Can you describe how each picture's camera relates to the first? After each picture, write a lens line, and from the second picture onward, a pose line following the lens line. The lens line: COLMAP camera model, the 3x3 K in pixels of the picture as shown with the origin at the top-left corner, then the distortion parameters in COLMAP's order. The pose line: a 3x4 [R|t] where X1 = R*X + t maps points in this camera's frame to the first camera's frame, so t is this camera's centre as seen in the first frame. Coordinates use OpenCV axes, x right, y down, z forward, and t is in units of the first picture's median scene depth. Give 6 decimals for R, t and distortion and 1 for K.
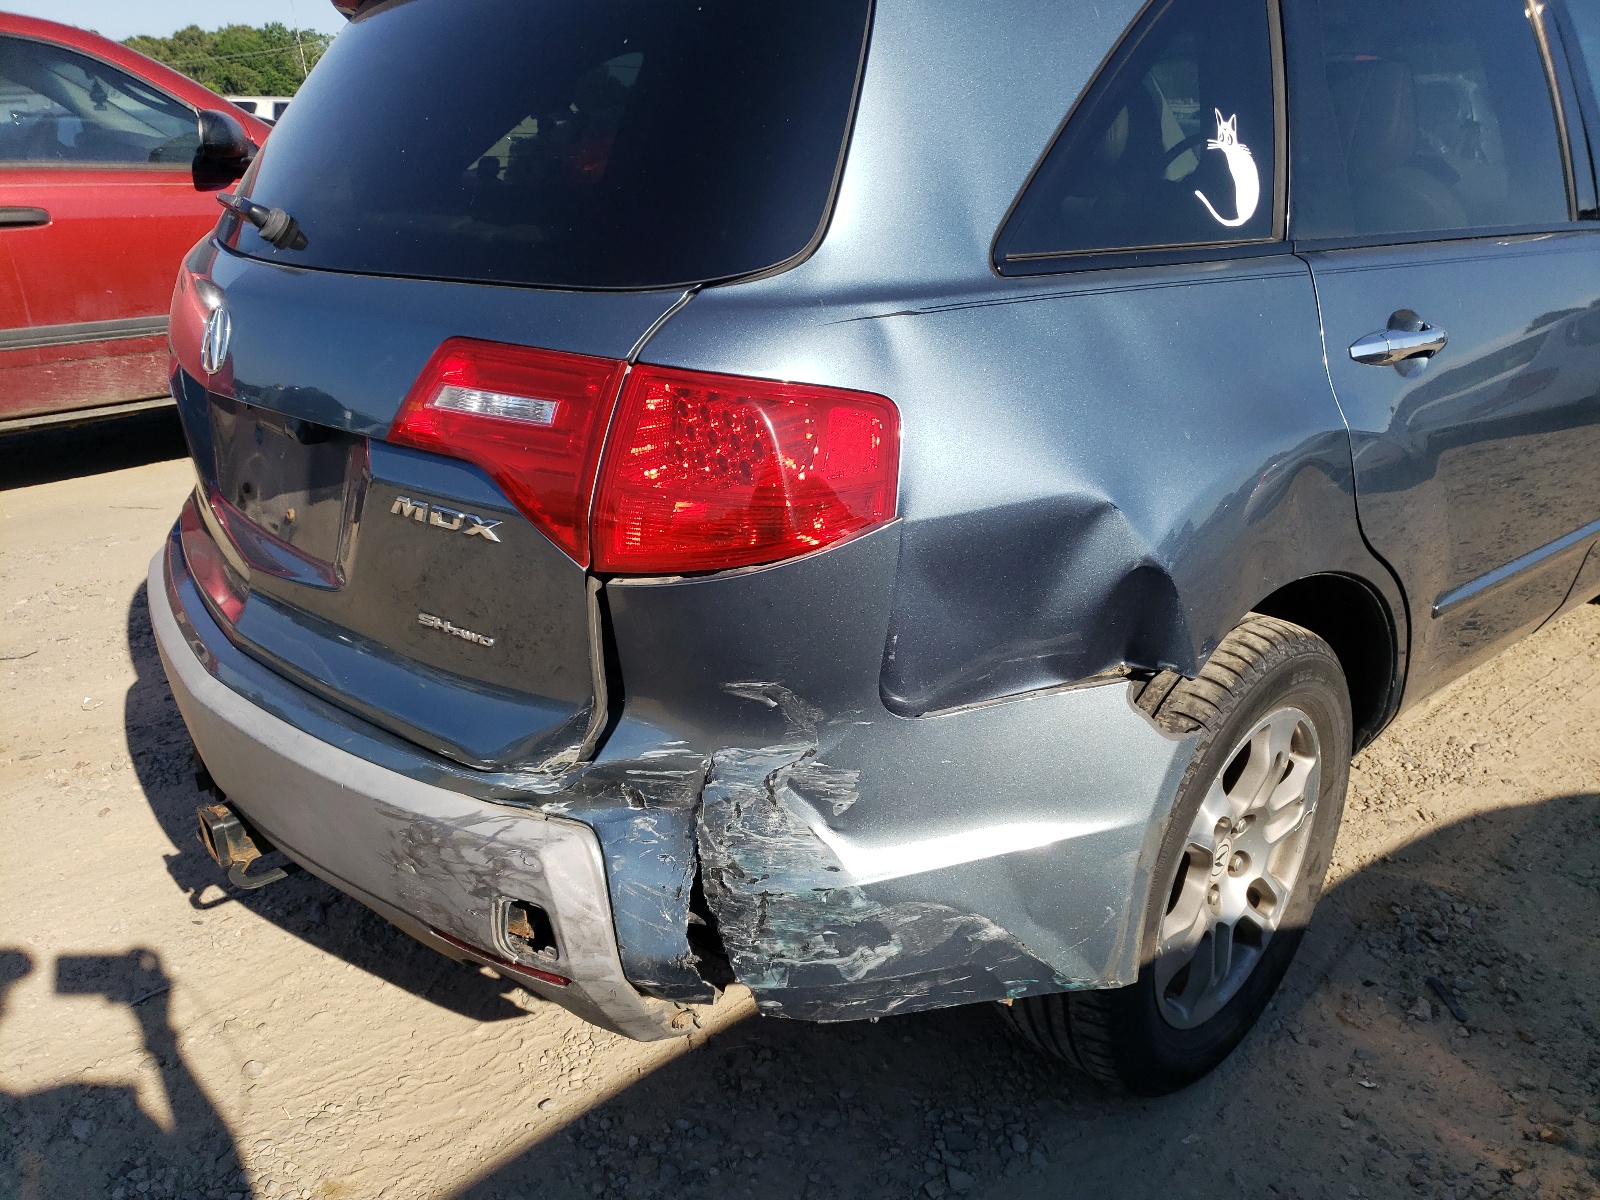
lens RADIAL K [[1259.6, 0, 800.0], [0, 1259.6, 600.0], [0, 0, 1]] dist [0.014797, 0.013293]
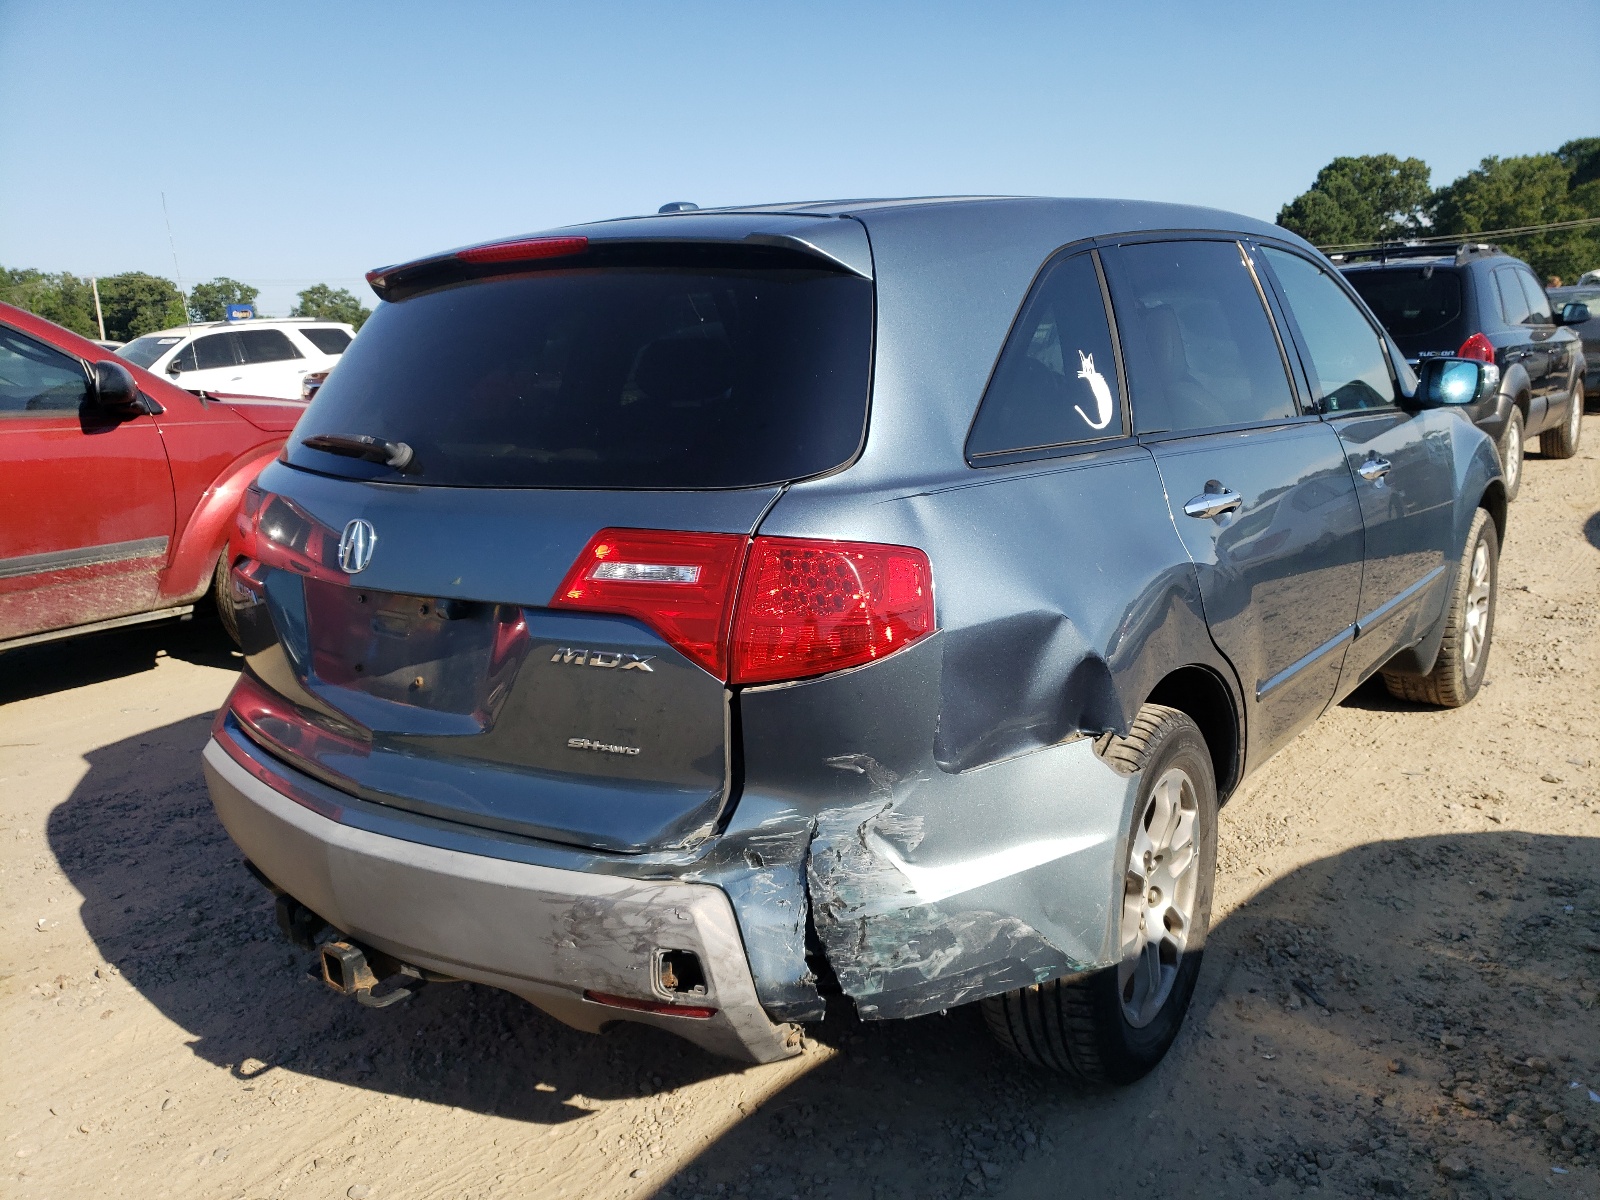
lens RADIAL K [[1344.9, 0, 800.0], [0, 1344.9, 600.0], [0, 0, 1]] dist [0.013526, 0.002085]
pose [[0.976117, -0.065483, 0.207141, -0.297398], [0.099449, 0.982408, -0.158067, 0.096580], [-0.193146, 0.174892, 0.965457, -0.349914]]
